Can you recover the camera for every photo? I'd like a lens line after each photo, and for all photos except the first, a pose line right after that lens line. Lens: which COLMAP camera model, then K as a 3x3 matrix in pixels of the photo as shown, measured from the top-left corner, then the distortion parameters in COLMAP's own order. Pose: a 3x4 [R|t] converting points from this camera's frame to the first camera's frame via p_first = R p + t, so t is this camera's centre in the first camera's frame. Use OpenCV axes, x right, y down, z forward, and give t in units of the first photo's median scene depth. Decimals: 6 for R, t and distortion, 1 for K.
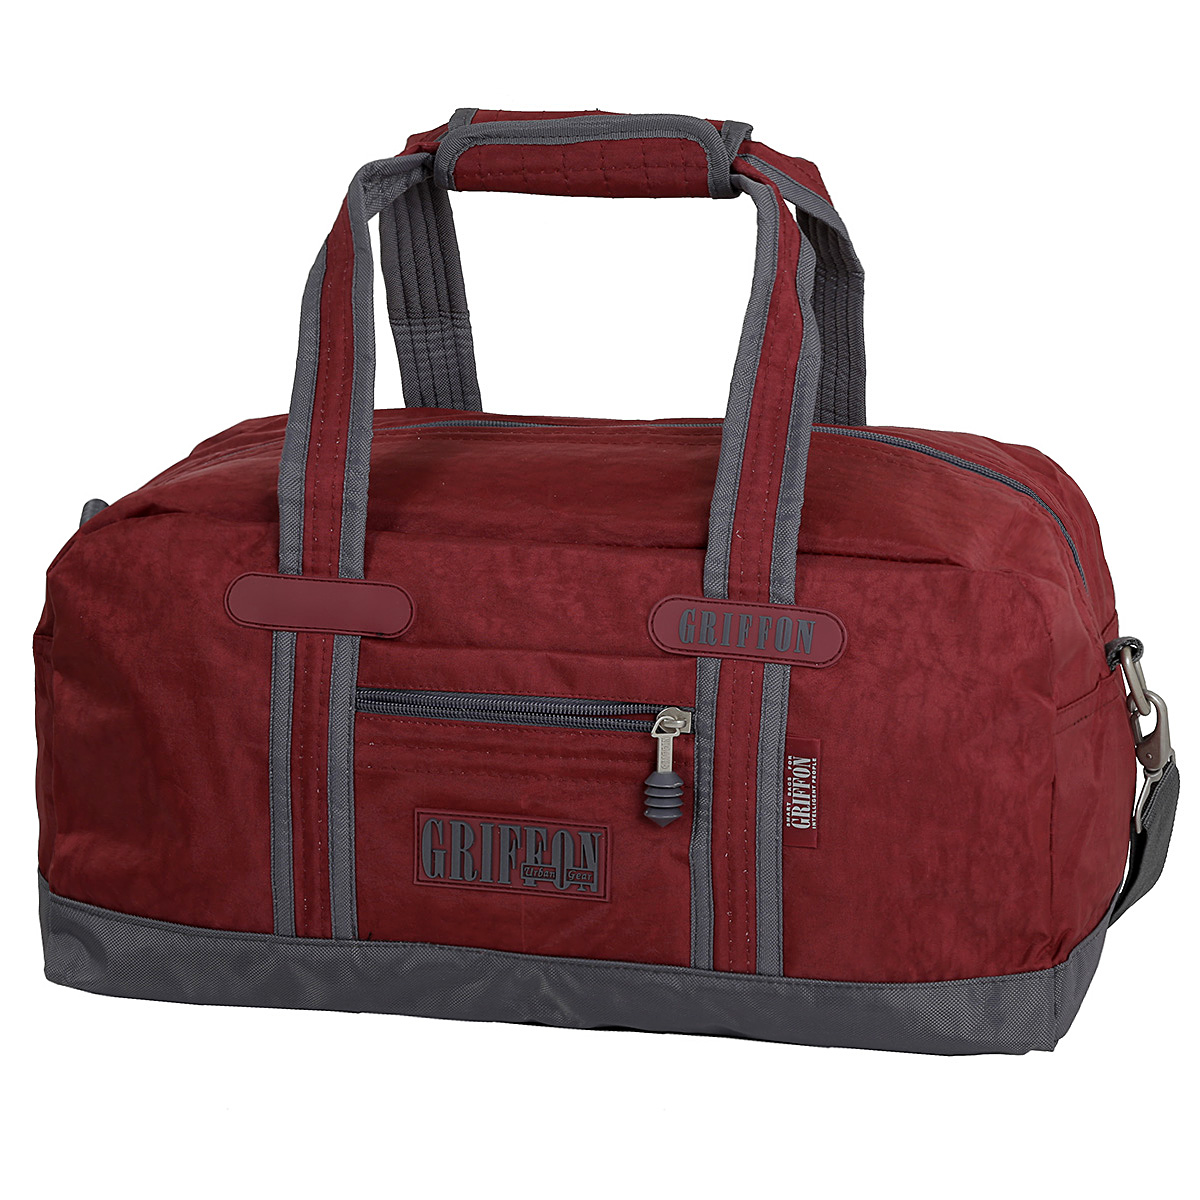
lens RADIAL K [[2600.0, 0, 600.0], [0, 2600.0, 600.0], [0, 0, 1]] dist [0.075291, -0.387043]
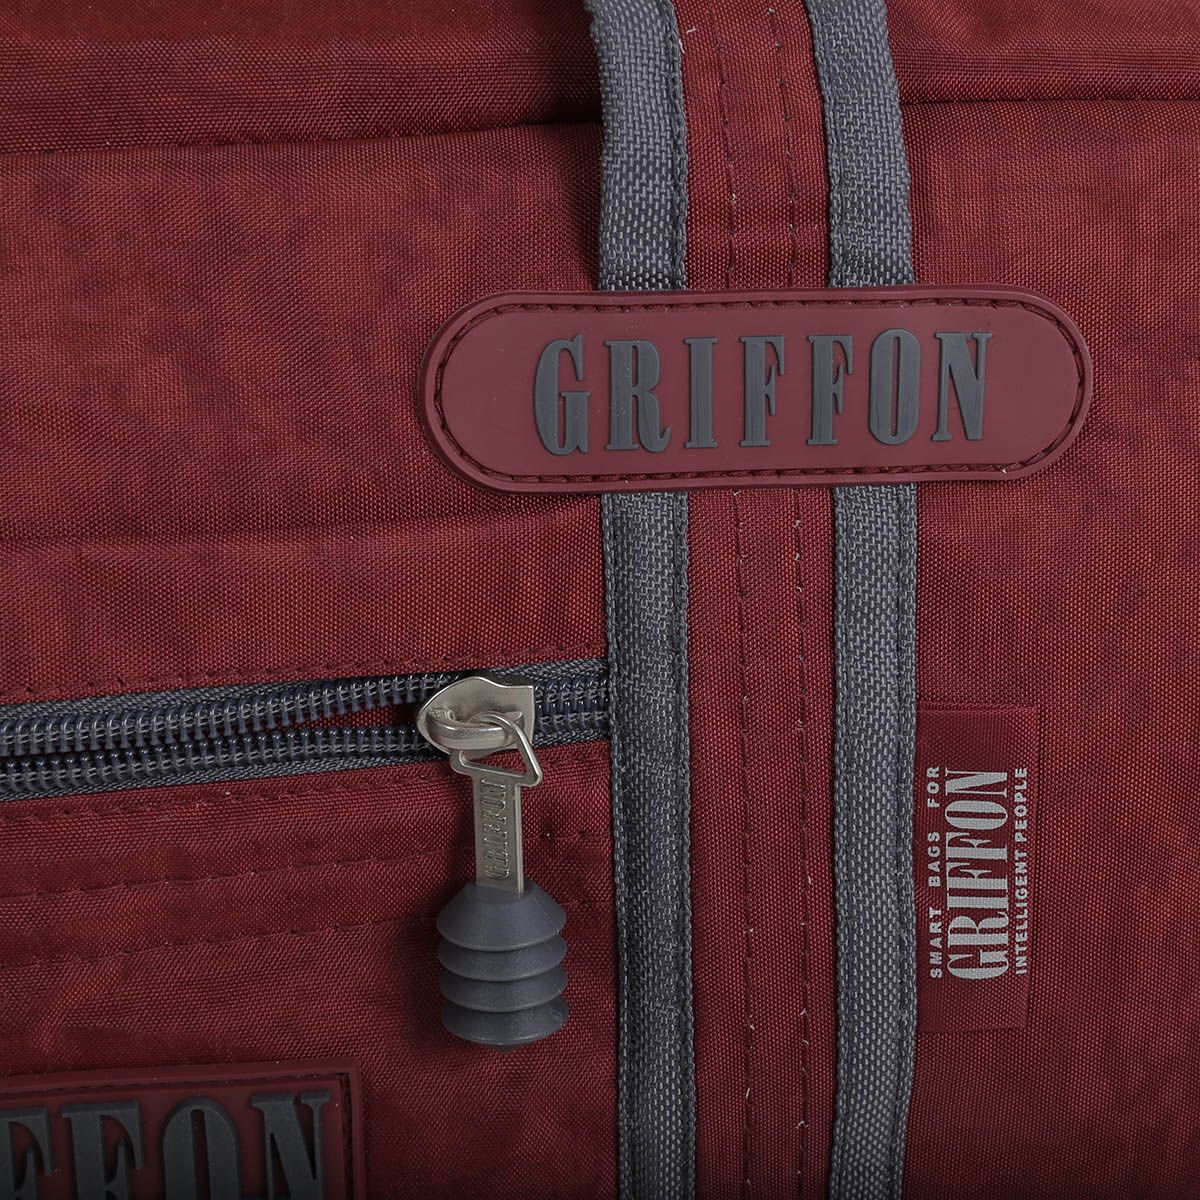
lens RADIAL K [[2600.0, 0, 600.0], [0, 2600.0, 600.0], [0, 0, 1]] dist [0.075291, -0.387043]
pose [[0.921957, -0.165236, 0.350276, -0.070029], [0.096766, 0.974014, 0.204775, -0.027615], [-0.375010, -0.154899, 0.913988, 0.731286]]
